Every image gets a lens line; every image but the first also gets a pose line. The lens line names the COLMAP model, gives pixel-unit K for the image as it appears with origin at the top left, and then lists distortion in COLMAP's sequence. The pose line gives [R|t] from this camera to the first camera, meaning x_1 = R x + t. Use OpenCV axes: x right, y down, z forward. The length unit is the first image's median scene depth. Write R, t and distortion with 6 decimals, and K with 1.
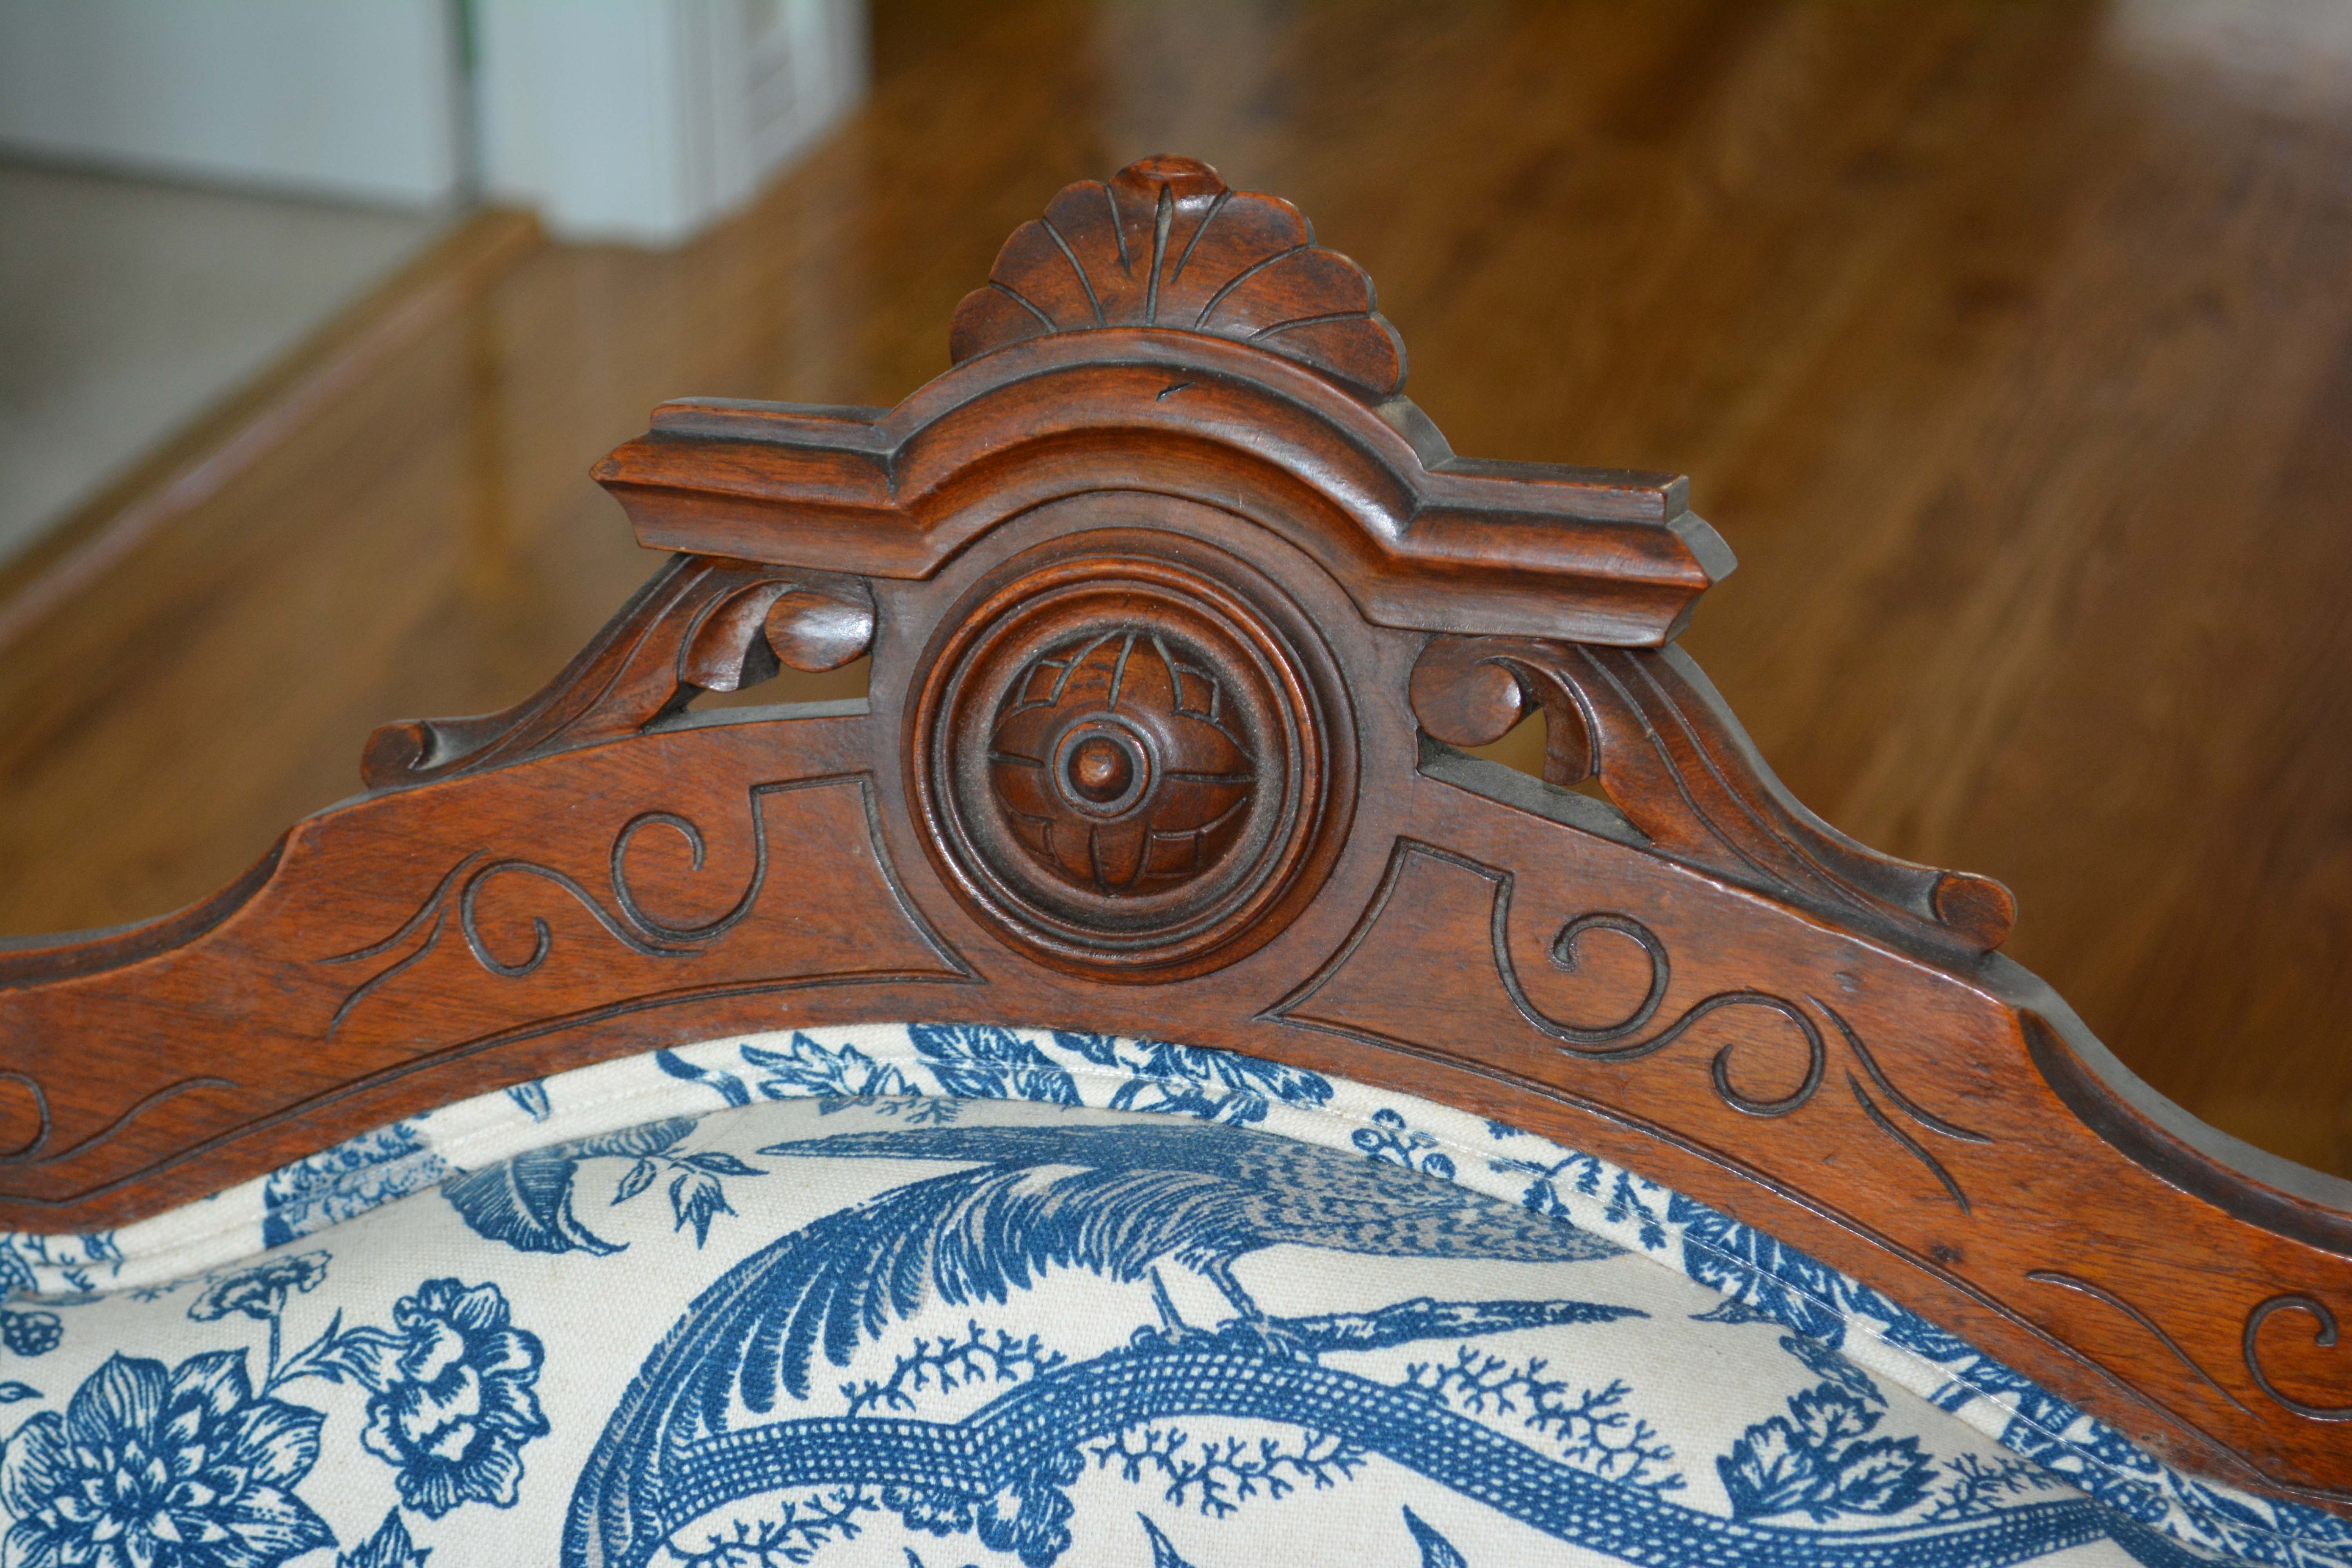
lens RADIAL K [[5295.3, 0, 1147.1], [0, 5295.3, 812.1], [0, 0, 1]] dist [0.047121, -0.045968]
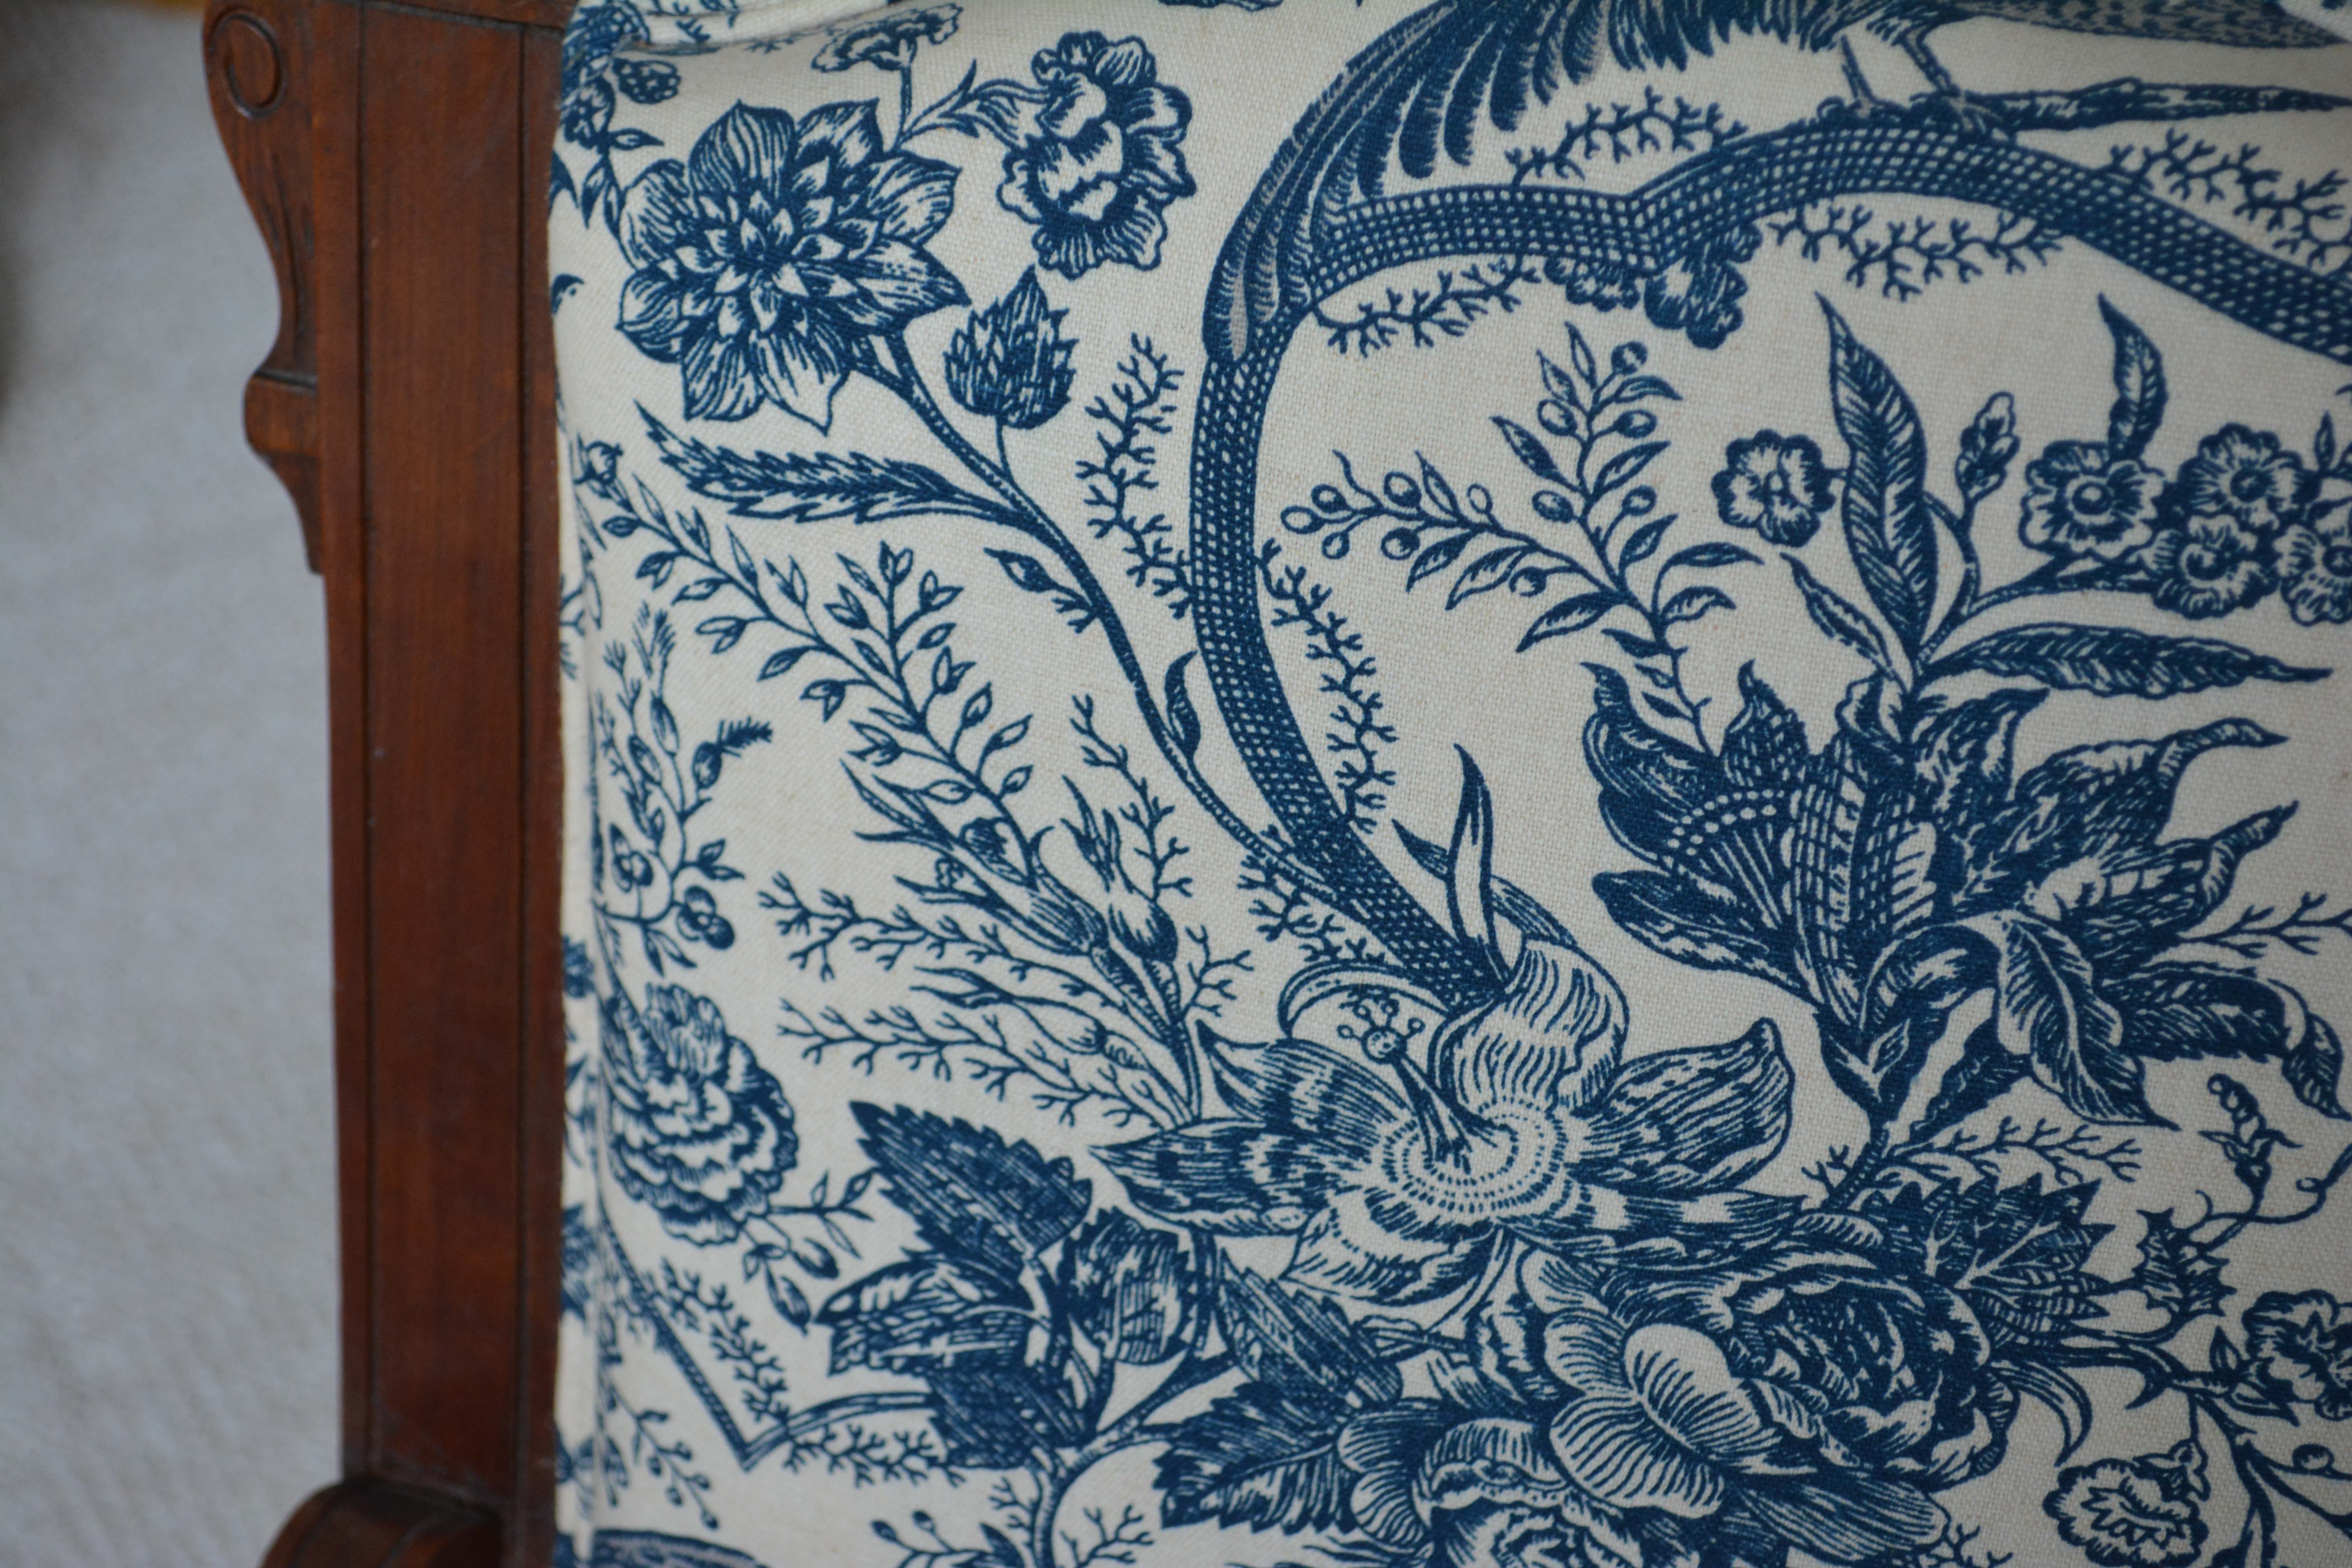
lens RADIAL K [[5295.3, 0, 1147.1], [0, 5295.3, 812.1], [0, 0, 1]] dist [0.047121, -0.045968]
pose [[0.997228, 0.044175, -0.059866, -0.059568], [-0.031709, 0.980264, 0.195132, 0.040018], [0.067305, -0.192693, 0.978948, 0.033112]]
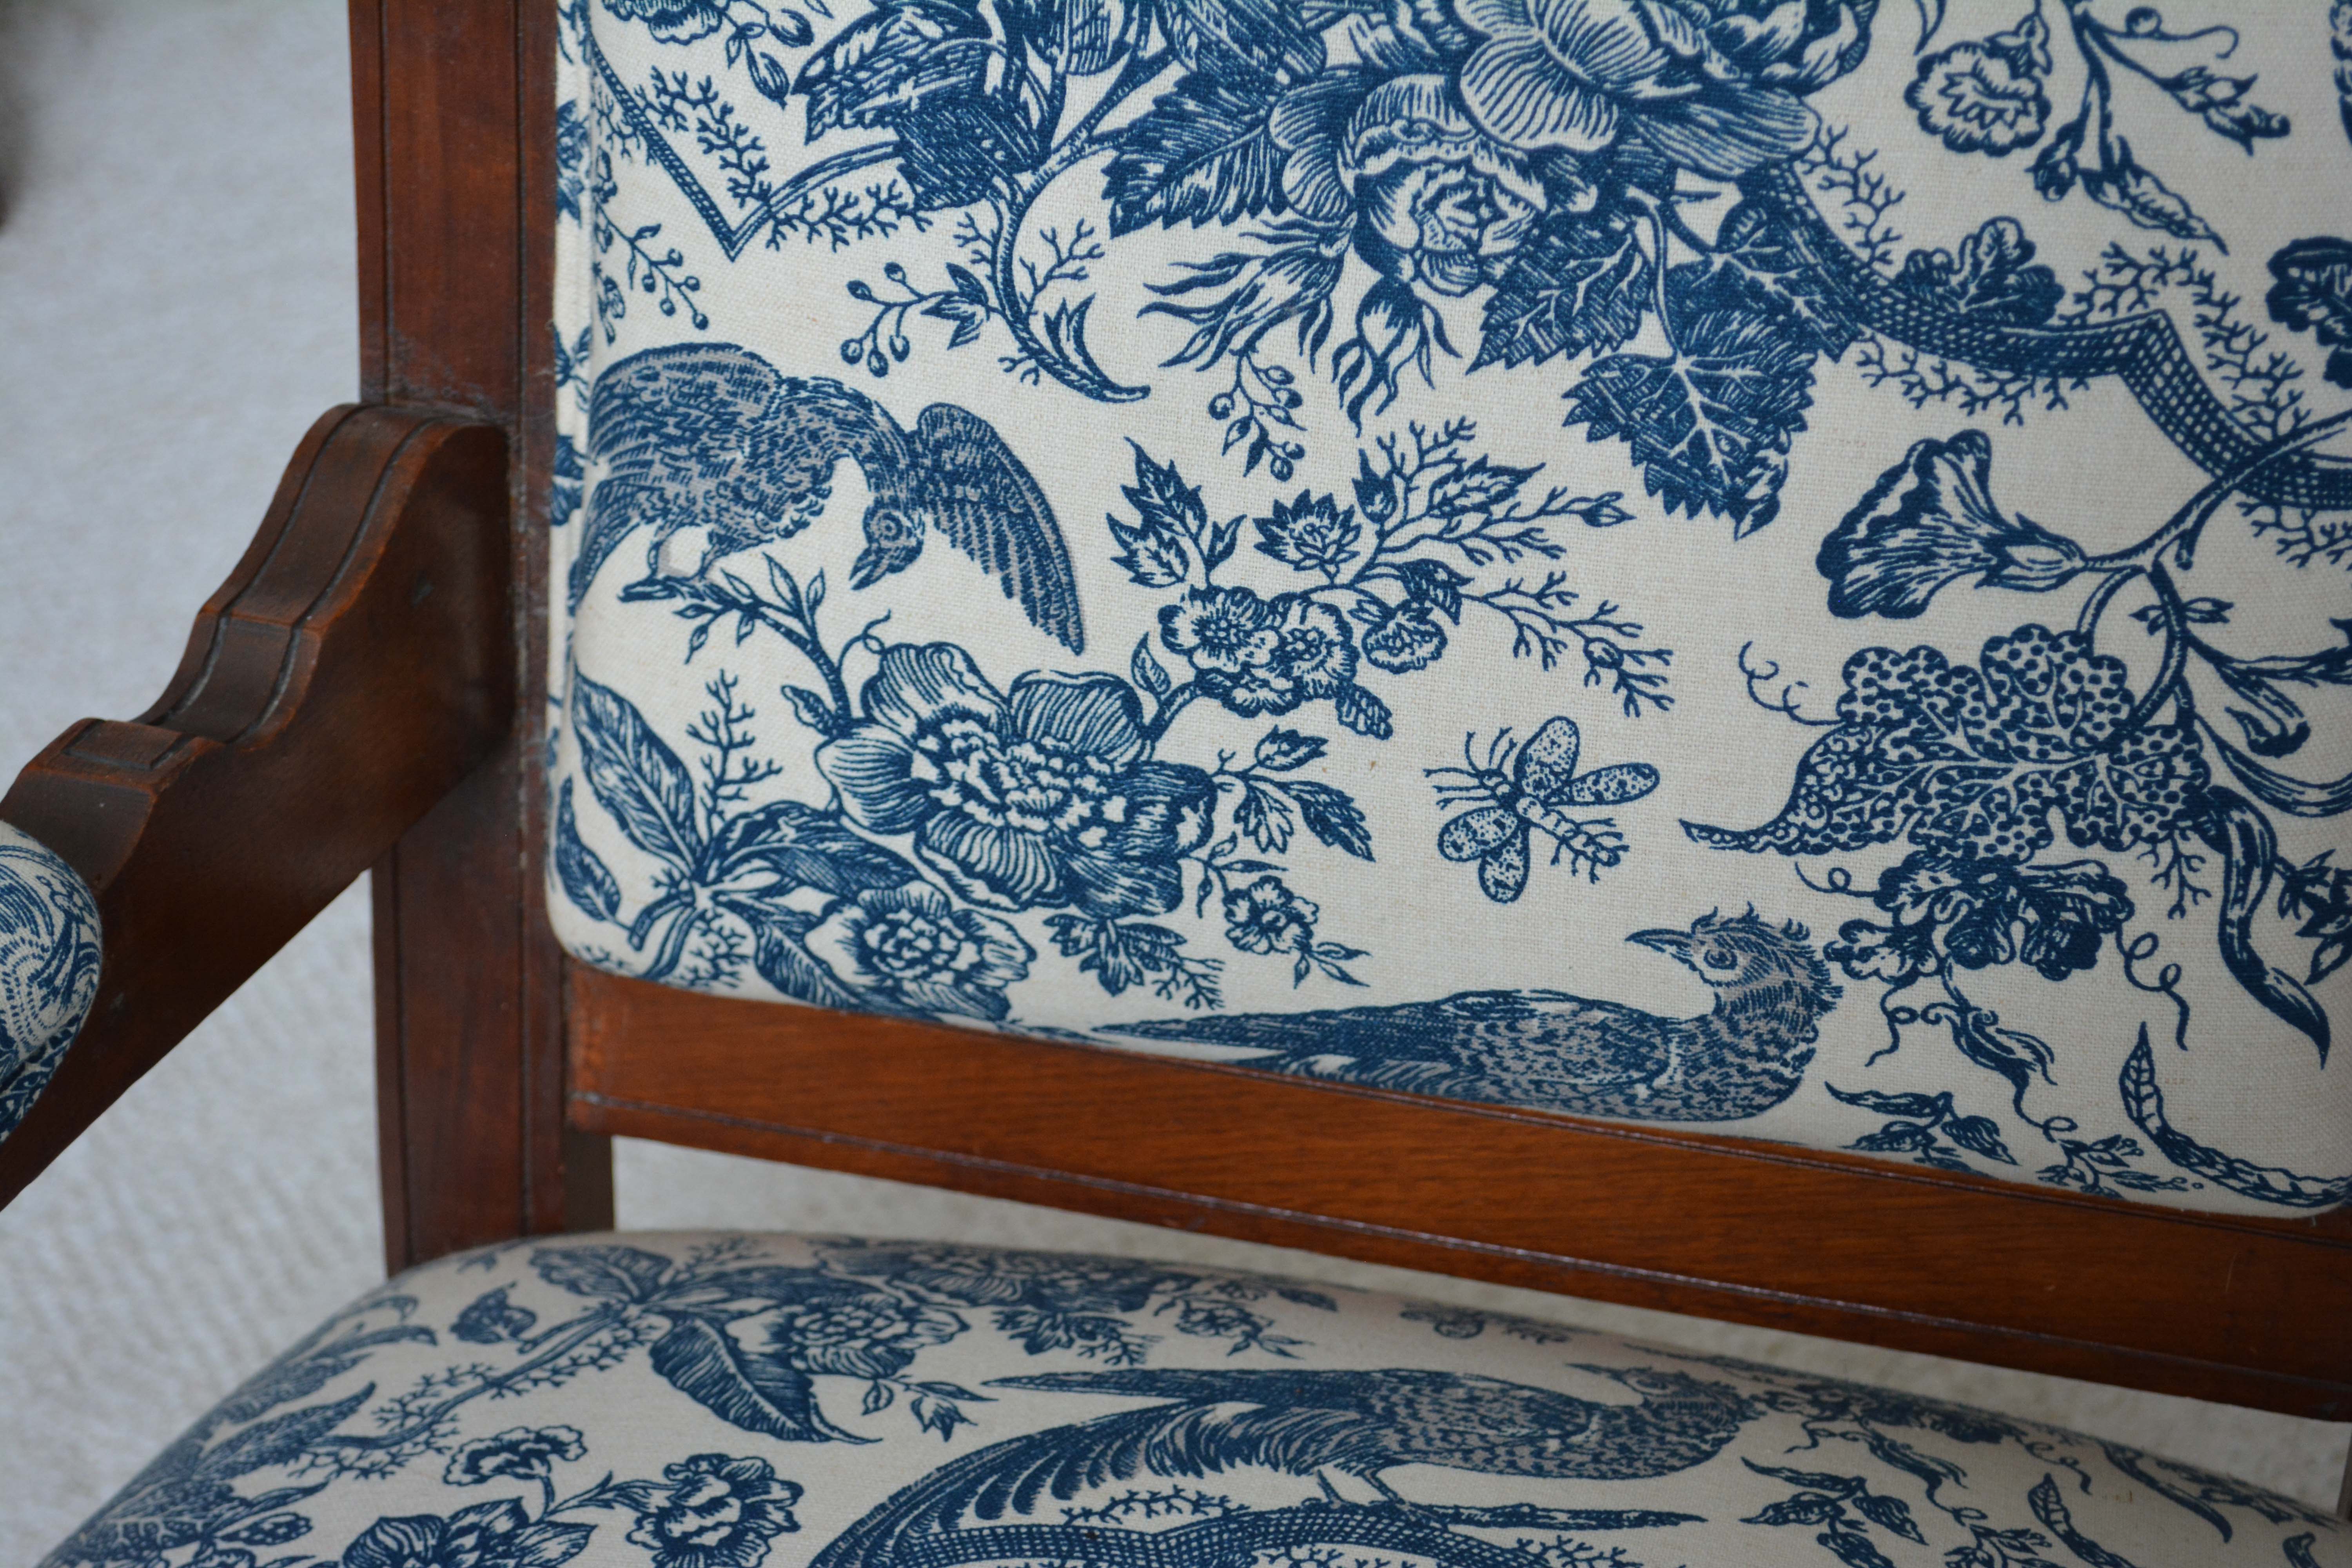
lens RADIAL K [[4252.1, 0, 1147.8], [0, 4252.1, 796.1], [0, 0, 1]] dist [0.007161, 0.061408]
pose [[0.999890, 0.007645, -0.012699, -0.093304], [-0.005894, 0.991155, 0.132581, 0.392646], [0.013600, -0.132491, 0.991091, 0.085454]]
